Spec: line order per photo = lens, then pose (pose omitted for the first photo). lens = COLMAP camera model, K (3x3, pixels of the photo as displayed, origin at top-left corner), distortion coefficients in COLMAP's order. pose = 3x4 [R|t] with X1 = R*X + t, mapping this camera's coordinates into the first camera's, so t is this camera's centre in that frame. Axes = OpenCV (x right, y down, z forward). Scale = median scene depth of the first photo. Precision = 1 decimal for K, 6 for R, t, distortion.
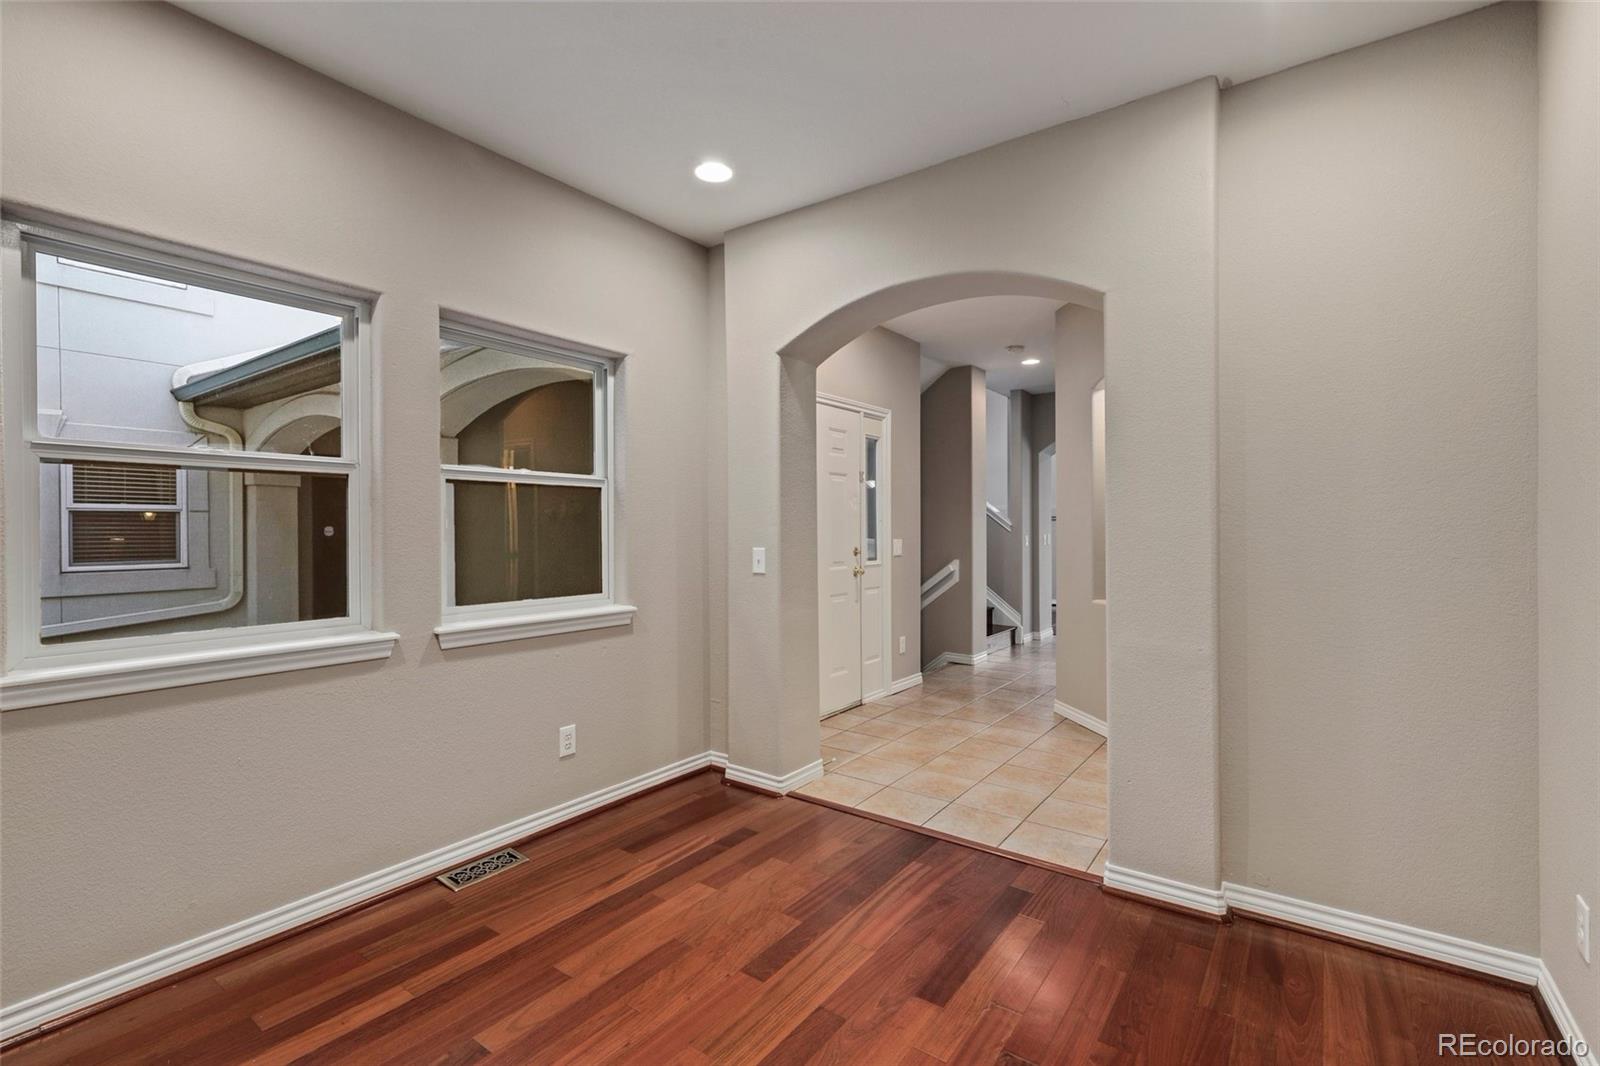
lens RADIAL K [[719.1, 0, 802.5], [0, 719.1, 531.0], [0, 0, 1]] dist [0.007147, -0.006260]
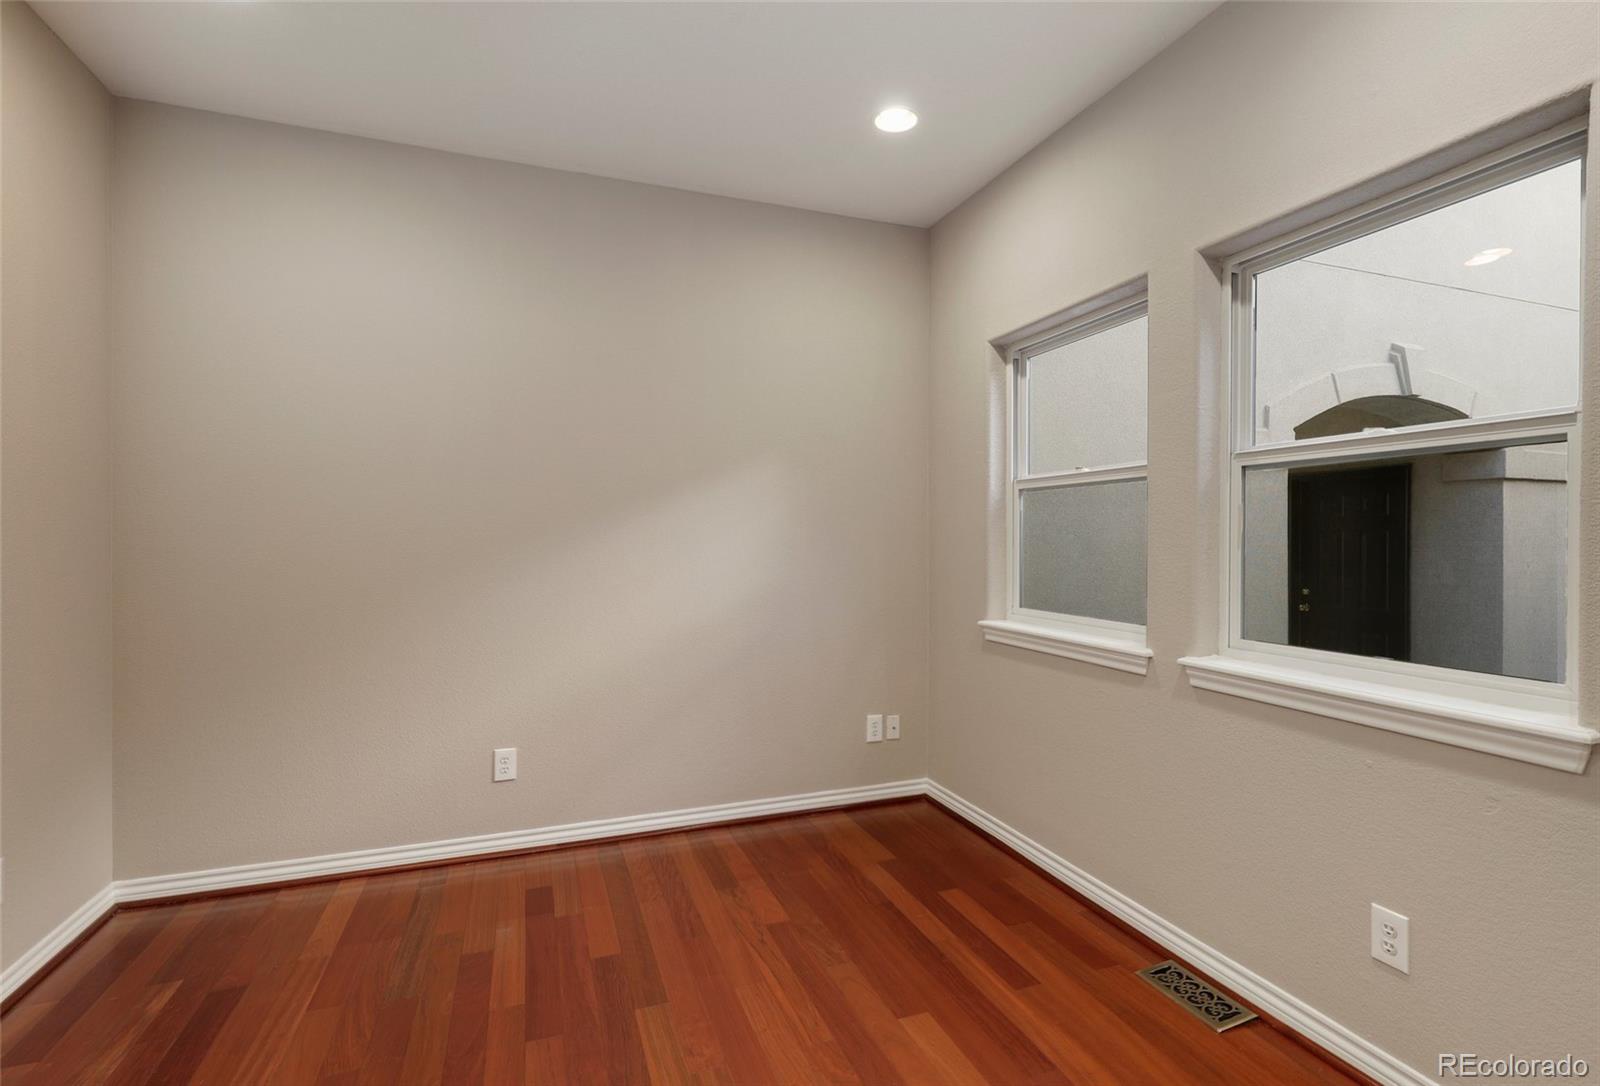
lens RADIAL K [[725.2, 0, 800.0], [0, 725.2, 543.0], [0, 0, 1]] dist [-0.002296, -0.000443]
pose [[-0.544843, 0.006598, -0.838512, 0.417345], [-0.004138, 0.999936, 0.010557, 0.001471], [0.838528, 0.009221, -0.544781, 1.118450]]
